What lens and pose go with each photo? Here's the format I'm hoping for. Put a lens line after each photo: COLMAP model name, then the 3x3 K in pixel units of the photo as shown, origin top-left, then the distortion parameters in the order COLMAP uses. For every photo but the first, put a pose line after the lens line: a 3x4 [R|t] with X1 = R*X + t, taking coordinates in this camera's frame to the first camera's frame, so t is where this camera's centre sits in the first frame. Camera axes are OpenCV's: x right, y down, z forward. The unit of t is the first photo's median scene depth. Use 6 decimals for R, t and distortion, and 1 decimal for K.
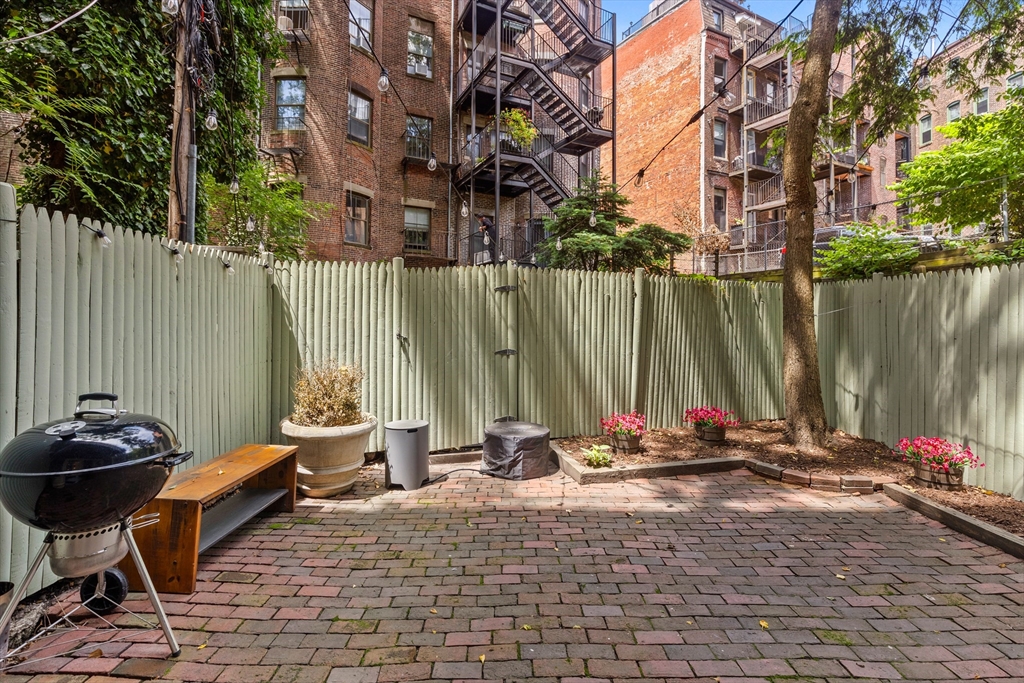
lens RADIAL K [[469.9, 0, 512.1], [0, 469.9, 317.3], [0, 0, 1]] dist [0.004195, -0.000664]
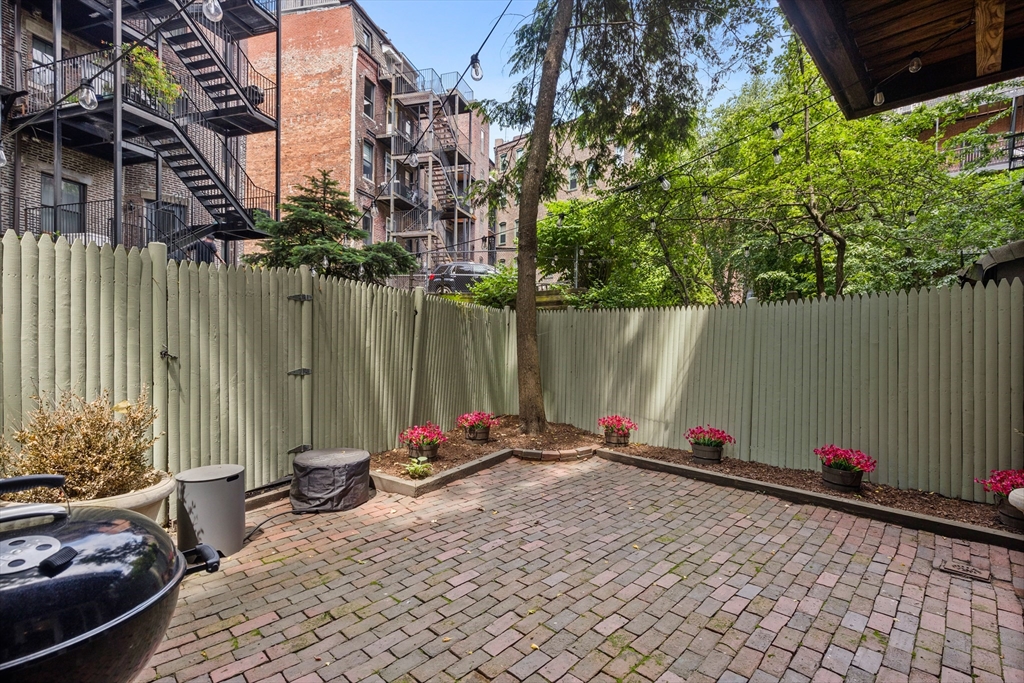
lens RADIAL K [[468.4, 0, 511.9], [0, 468.4, 359.2], [0, 0, 1]] dist [0.013887, -0.011381]
pose [[0.706602, -0.018513, 0.707369, -0.348307], [-0.022177, 0.998587, 0.048287, 0.000215], [-0.707264, -0.049807, 0.705193, 0.118579]]
